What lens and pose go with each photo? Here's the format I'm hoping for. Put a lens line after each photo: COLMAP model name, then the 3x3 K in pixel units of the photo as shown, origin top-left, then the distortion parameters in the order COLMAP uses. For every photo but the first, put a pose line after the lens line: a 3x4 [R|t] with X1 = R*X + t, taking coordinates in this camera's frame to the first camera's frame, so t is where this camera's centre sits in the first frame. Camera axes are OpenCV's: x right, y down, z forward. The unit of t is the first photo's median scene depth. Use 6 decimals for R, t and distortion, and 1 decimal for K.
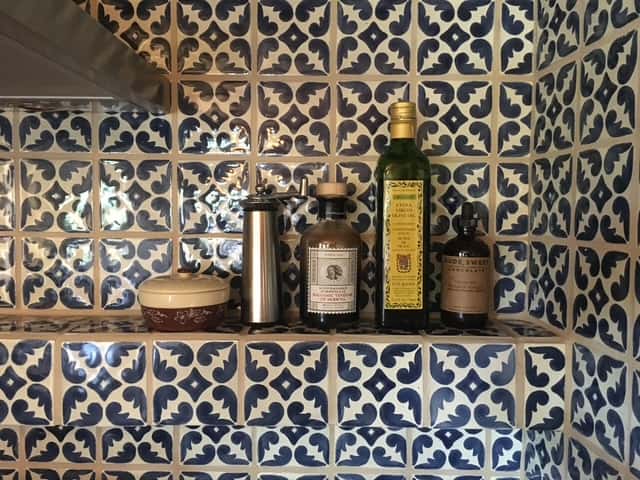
lens RADIAL K [[543.8, 0, 320.2], [0, 543.8, 239.9], [0, 0, 1]] dist [0.045449, -0.006048]
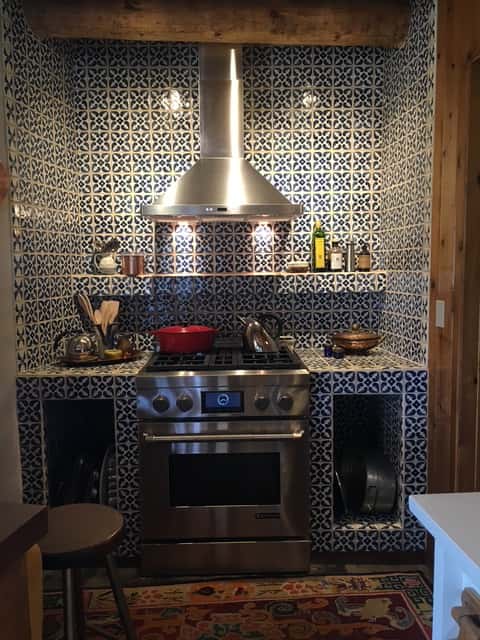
lens RADIAL K [[543.8, 0, 239.9], [0, 543.8, 319.6], [0, 0, 1]] dist [0.045449, -0.006048]
pose [[0.999136, -0.023806, 0.034057, -0.819217], [0.022281, 0.998763, 0.044457, 0.304680], [-0.035073, -0.043660, 0.998431, -3.077621]]
